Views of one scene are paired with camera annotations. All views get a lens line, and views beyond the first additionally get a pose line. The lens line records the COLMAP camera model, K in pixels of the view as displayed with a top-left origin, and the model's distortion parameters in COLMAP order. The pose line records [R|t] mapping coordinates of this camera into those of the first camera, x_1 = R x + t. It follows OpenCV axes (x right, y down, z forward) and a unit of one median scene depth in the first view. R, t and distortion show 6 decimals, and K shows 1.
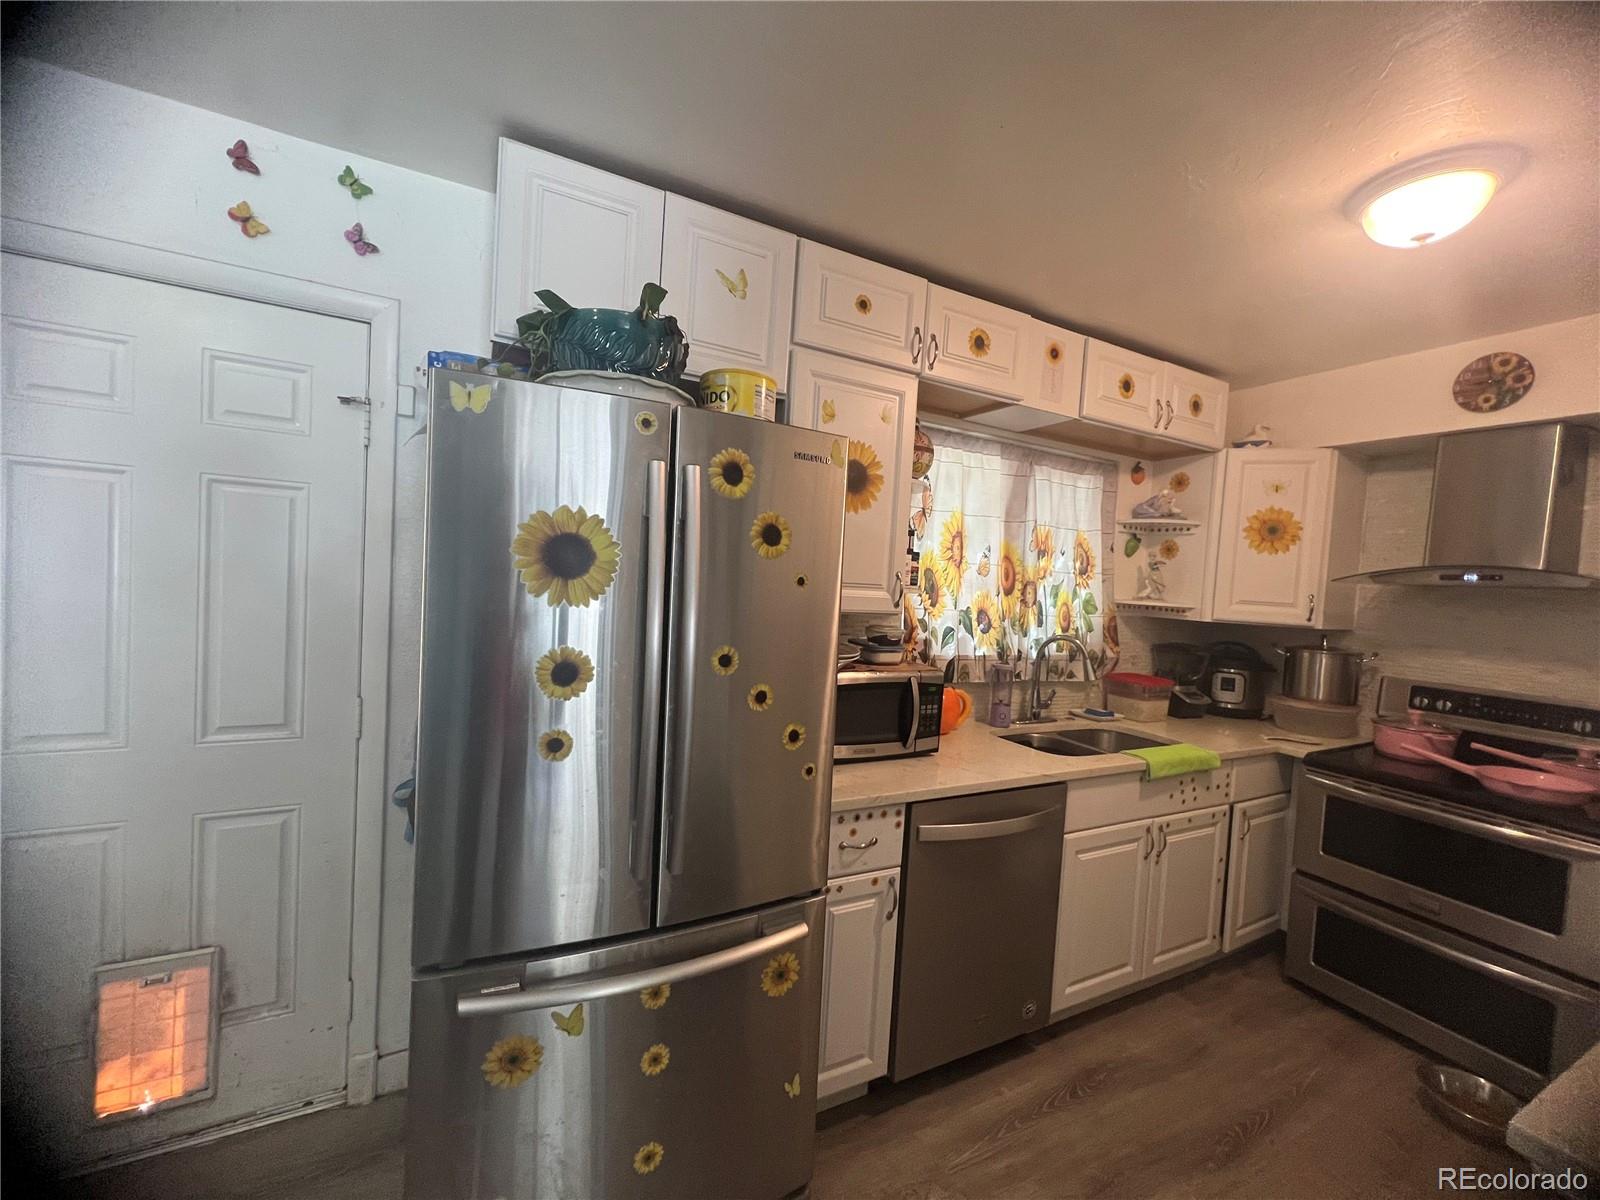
lens RADIAL K [[640.7, 0, 798.5], [0, 640.7, 602.6], [0, 0, 1]] dist [0.005642, -0.000379]
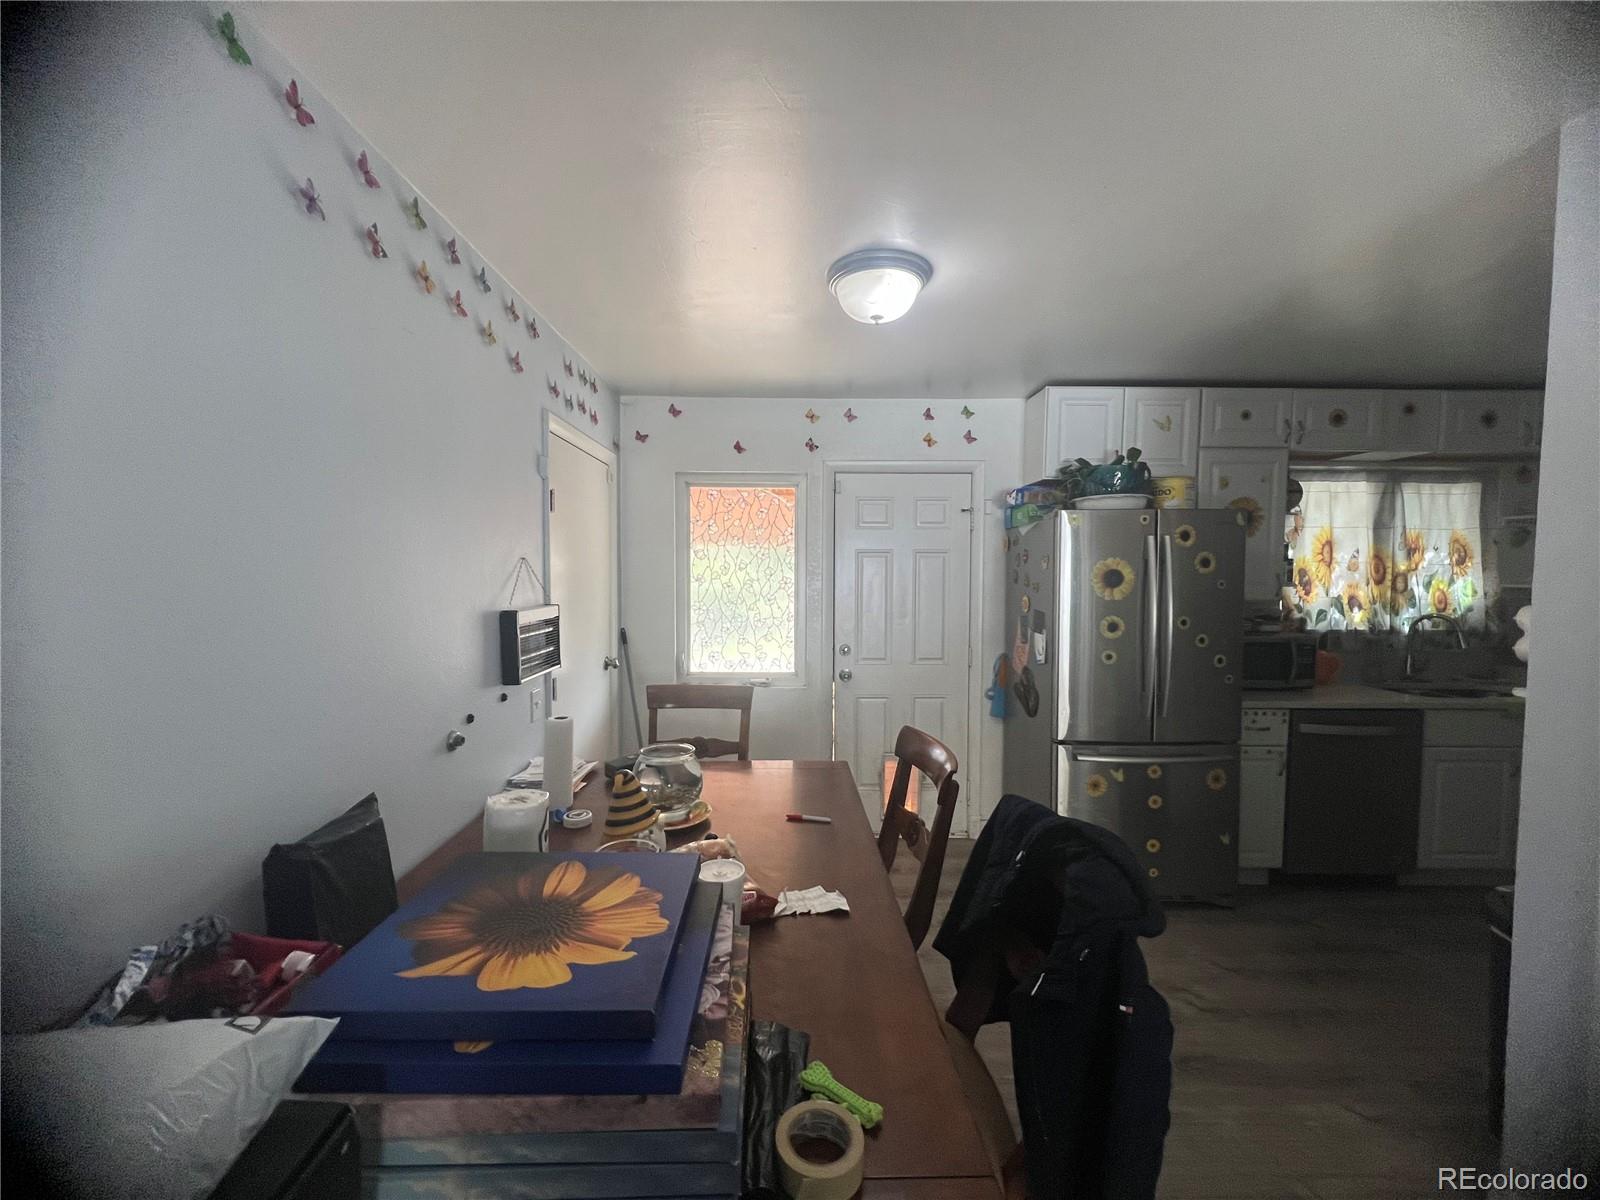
lens RADIAL K [[640.7, 0, 796.0], [0, 640.7, 603.6], [0, 0, 1]] dist [0.005642, -0.000379]
pose [[0.889911, -0.031430, -0.455050, -0.156053], [0.030368, 0.999492, -0.009645, 0.004175], [0.455122, -0.005235, 0.890414, -0.816815]]
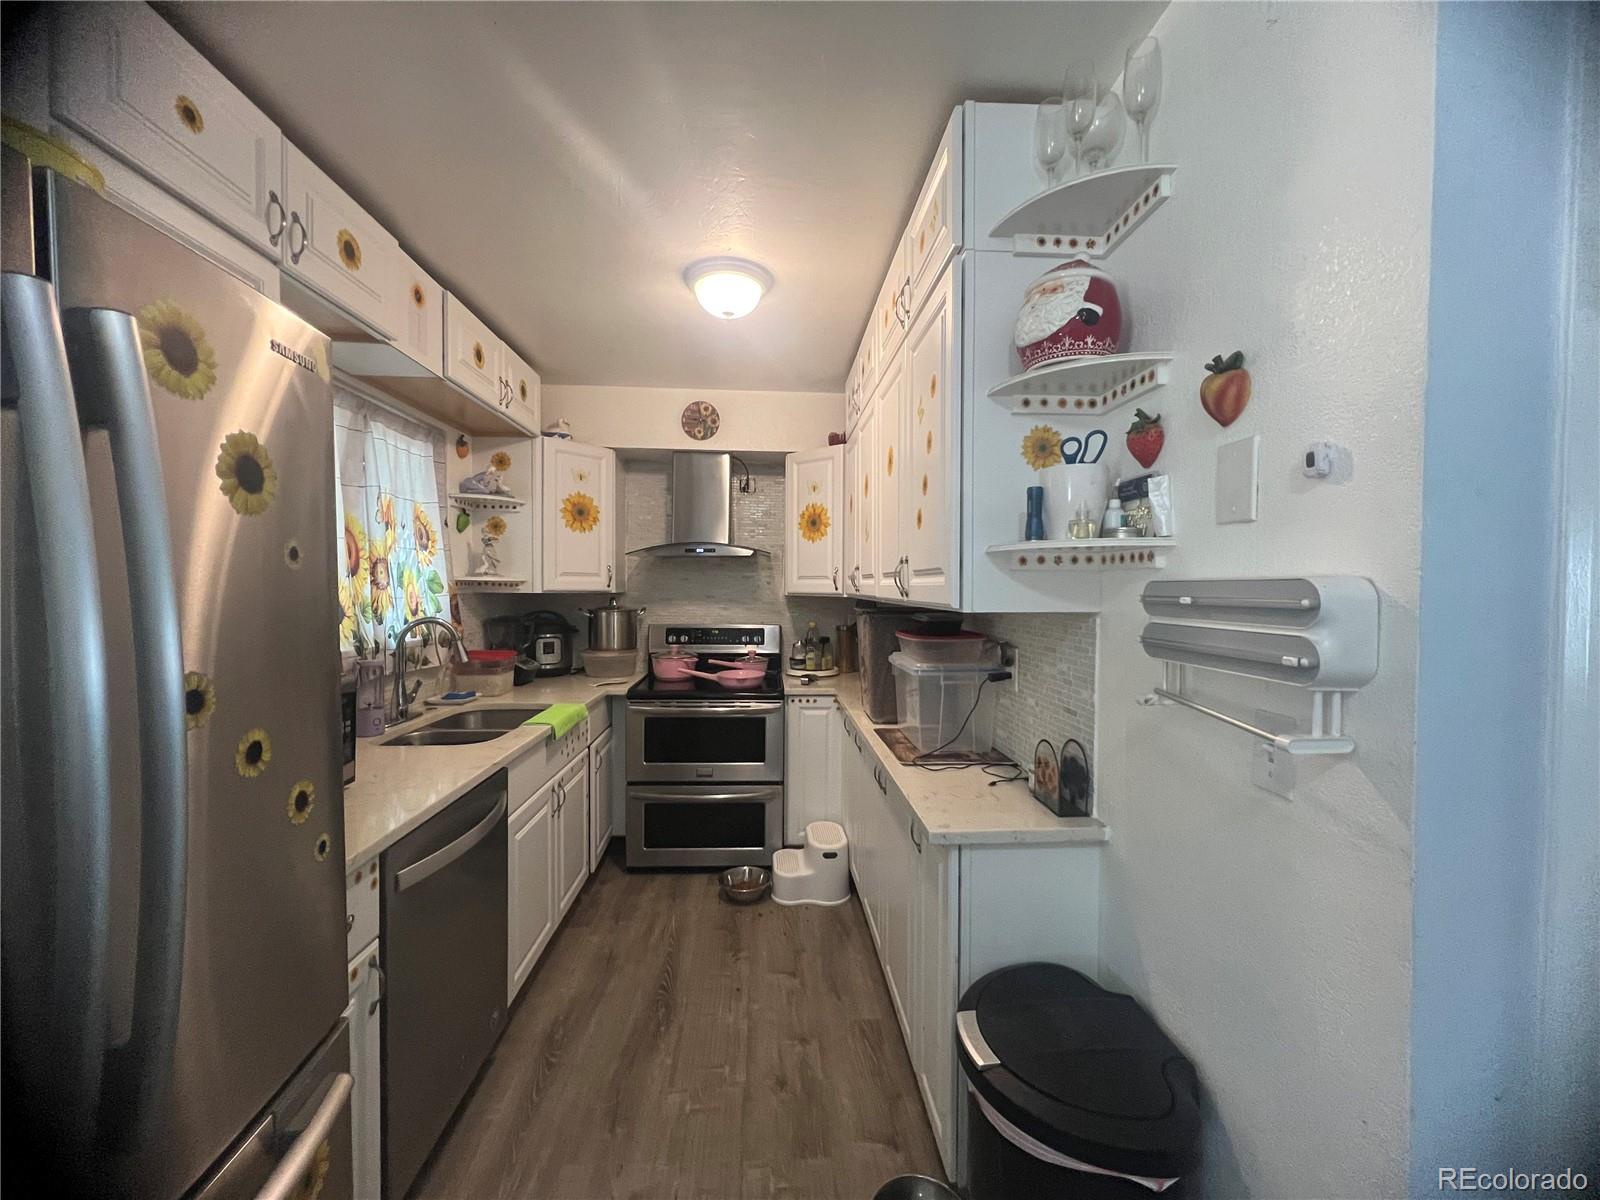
lens RADIAL K [[640.7, 0, 797.9], [0, 640.7, 602.2], [0, 0, 1]] dist [0.005642, -0.000379]
pose [[0.411326, -0.078871, 0.908070, -0.208857], [0.052957, 0.996634, 0.062576, 0.000309], [-0.909949, 0.022350, 0.414118, 0.168397]]
